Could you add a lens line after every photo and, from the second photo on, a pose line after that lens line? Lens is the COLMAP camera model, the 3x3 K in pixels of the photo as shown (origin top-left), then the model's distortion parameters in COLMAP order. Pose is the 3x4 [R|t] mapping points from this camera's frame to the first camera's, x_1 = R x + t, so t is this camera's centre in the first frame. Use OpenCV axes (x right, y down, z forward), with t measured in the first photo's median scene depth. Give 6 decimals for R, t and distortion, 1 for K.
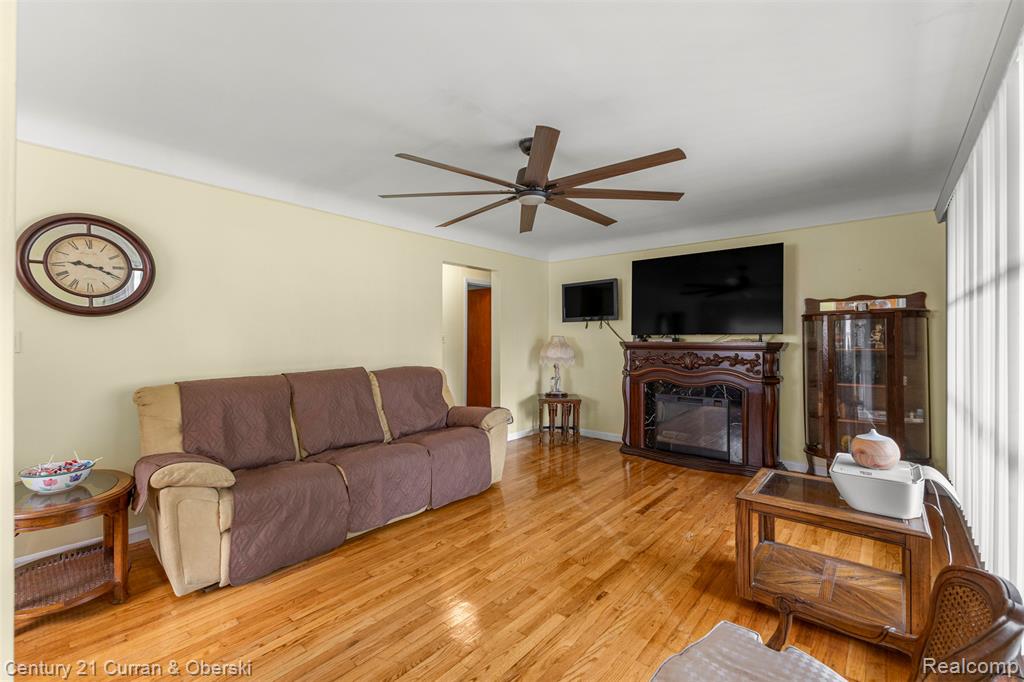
lens RADIAL K [[440.4, 0, 512.0], [0, 440.4, 341.0], [0, 0, 1]] dist [0.011162, -0.000482]
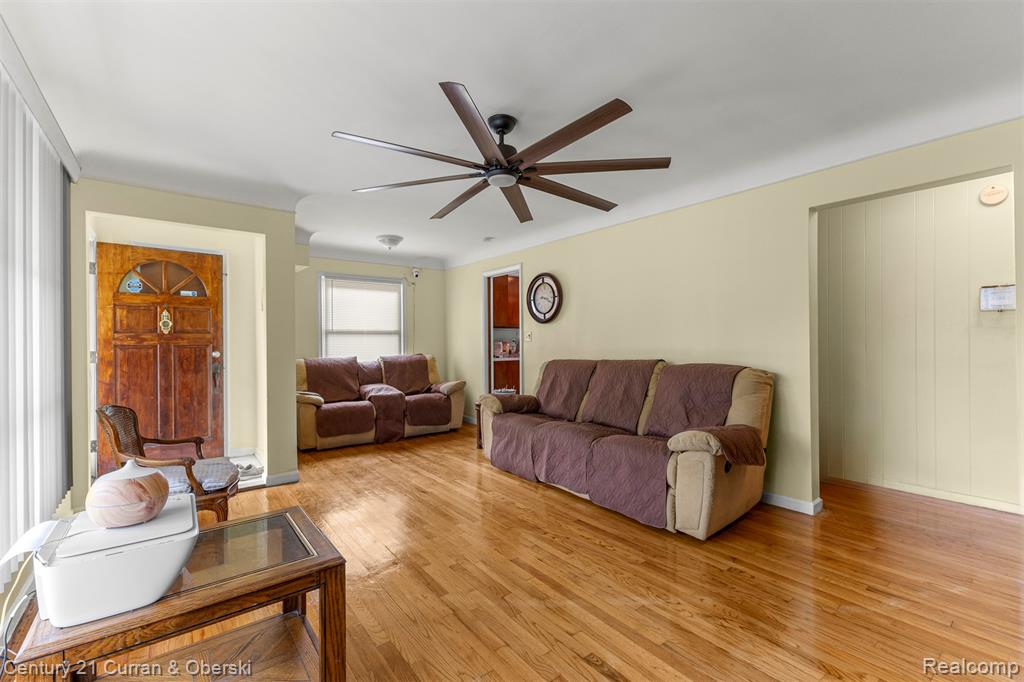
lens RADIAL K [[440.4, 0, 512.0], [0, 440.4, 341.0], [0, 0, 1]] dist [0.011162, -0.000482]
pose [[-0.215171, -0.000426, -0.976576, 0.744713], [0.005288, 0.999985, -0.001602, 0.018644], [0.976562, -0.005509, -0.215166, 0.937757]]
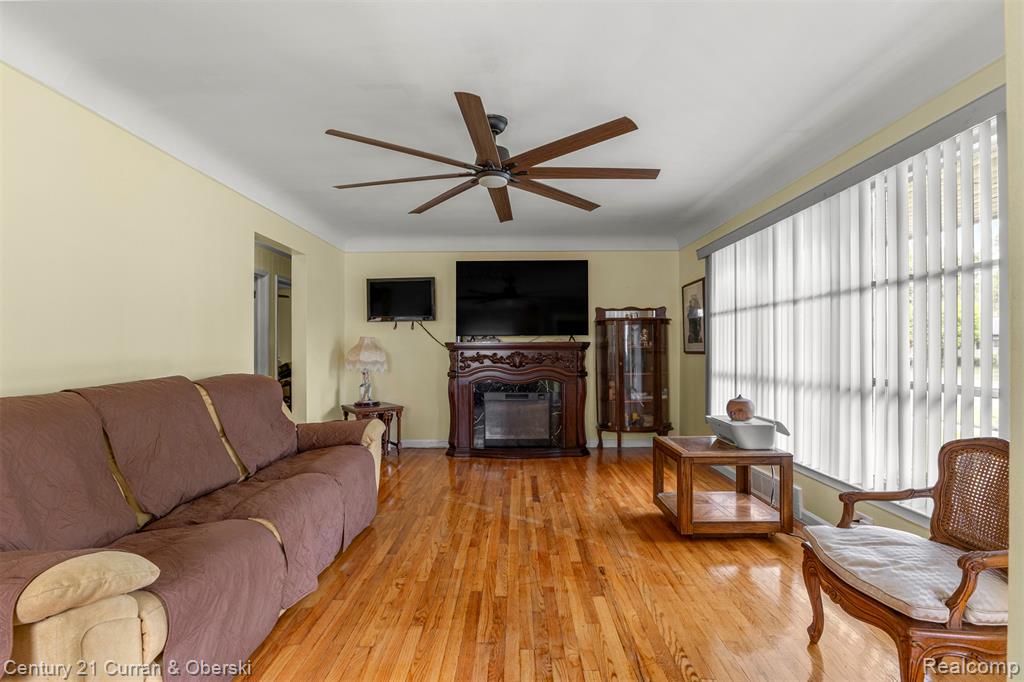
lens RADIAL K [[464.5, 0, 511.7], [0, 464.5, 350.6], [0, 0, 1]] dist [-0.001546, -0.000139]
pose [[0.771026, -0.007243, 0.636763, -0.419102], [0.007619, 0.999969, 0.002150, 0.025426], [-0.636758, 0.003194, 0.771057, 0.168853]]
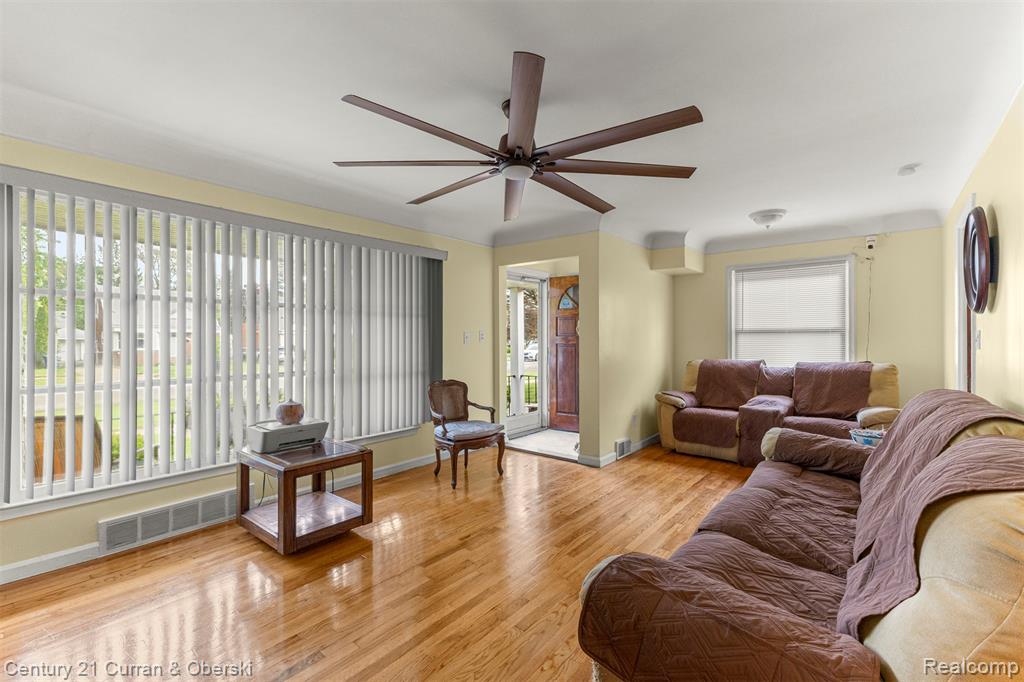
lens RADIAL K [[445.6, 0, 514.5], [0, 445.6, 335.5], [0, 0, 1]] dist [0.016967, 0.000169]
pose [[-0.999676, 0.003002, -0.025263, 0.056093], [0.003140, 0.999981, -0.005395, -0.002883], [0.025246, -0.005472, -0.999666, 1.430677]]
